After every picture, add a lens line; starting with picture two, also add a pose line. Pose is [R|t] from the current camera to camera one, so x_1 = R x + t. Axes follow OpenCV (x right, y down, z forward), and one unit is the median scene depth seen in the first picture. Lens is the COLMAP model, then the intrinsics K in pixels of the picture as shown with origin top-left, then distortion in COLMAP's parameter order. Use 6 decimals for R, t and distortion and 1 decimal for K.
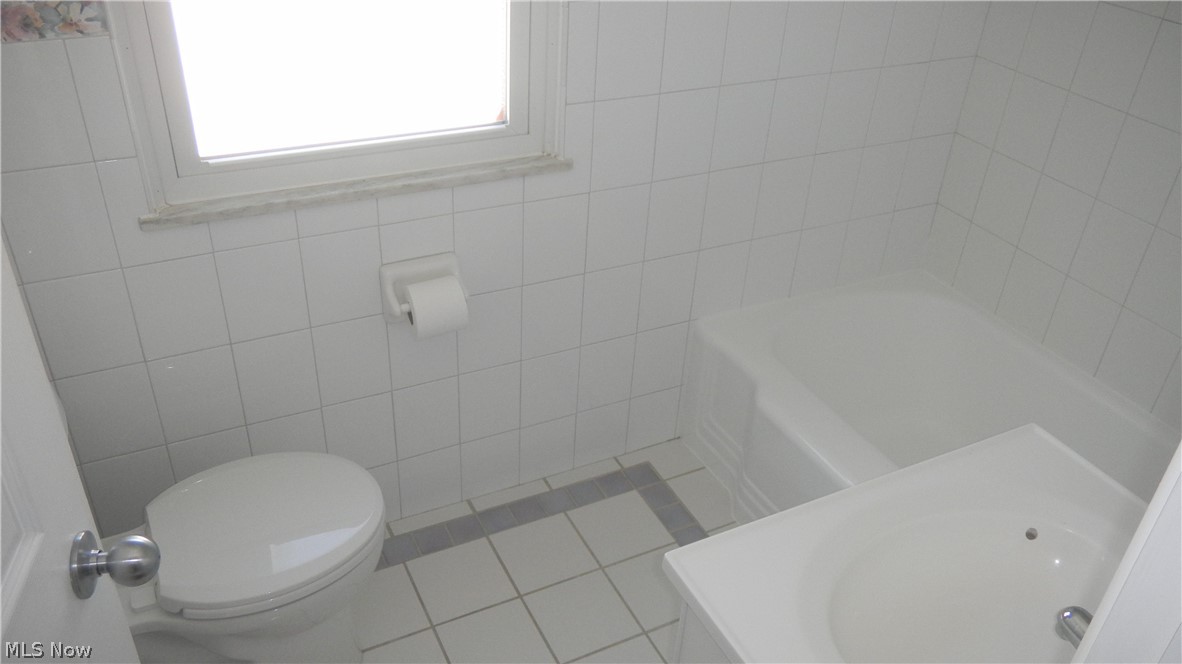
lens RADIAL K [[942.4, 0, 609.3], [0, 942.4, 333.7], [0, 0, 1]] dist [0.002180, 0.003147]
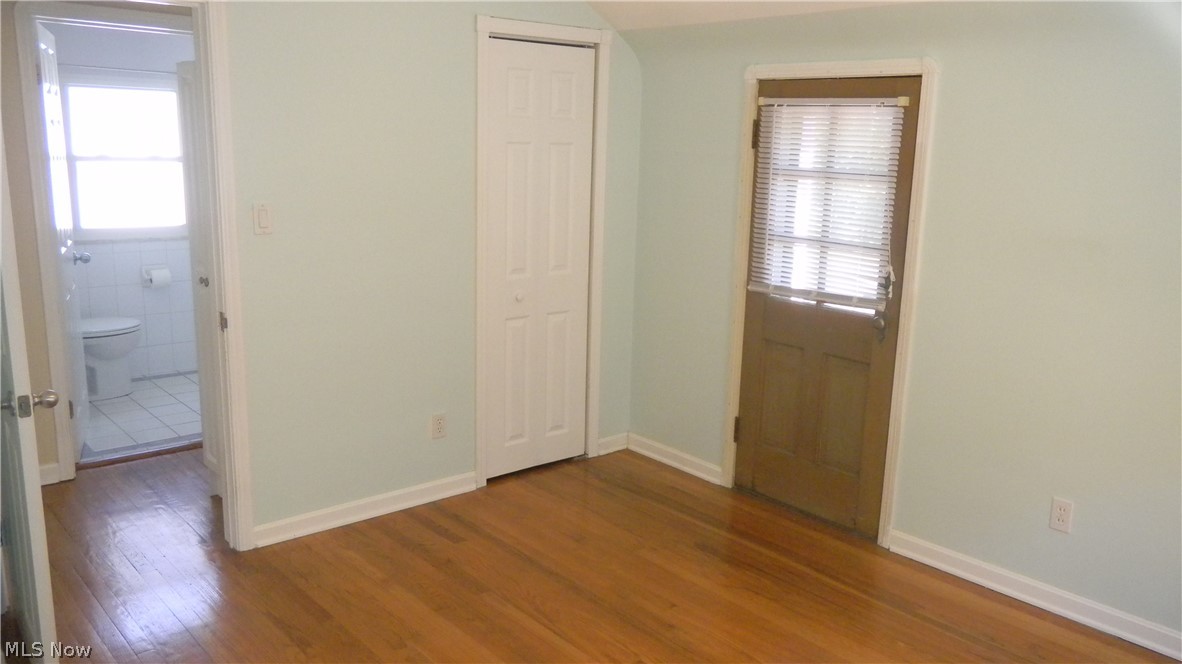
lens RADIAL K [[942.4, 0, 609.3], [0, 942.4, 333.7], [0, 0, 1]] dist [0.002180, 0.003147]
pose [[0.970661, -0.082816, 0.225740, 0.538459], [0.154904, 0.933416, -0.323634, 1.386105], [-0.183908, 0.349107, 0.918859, -2.072547]]
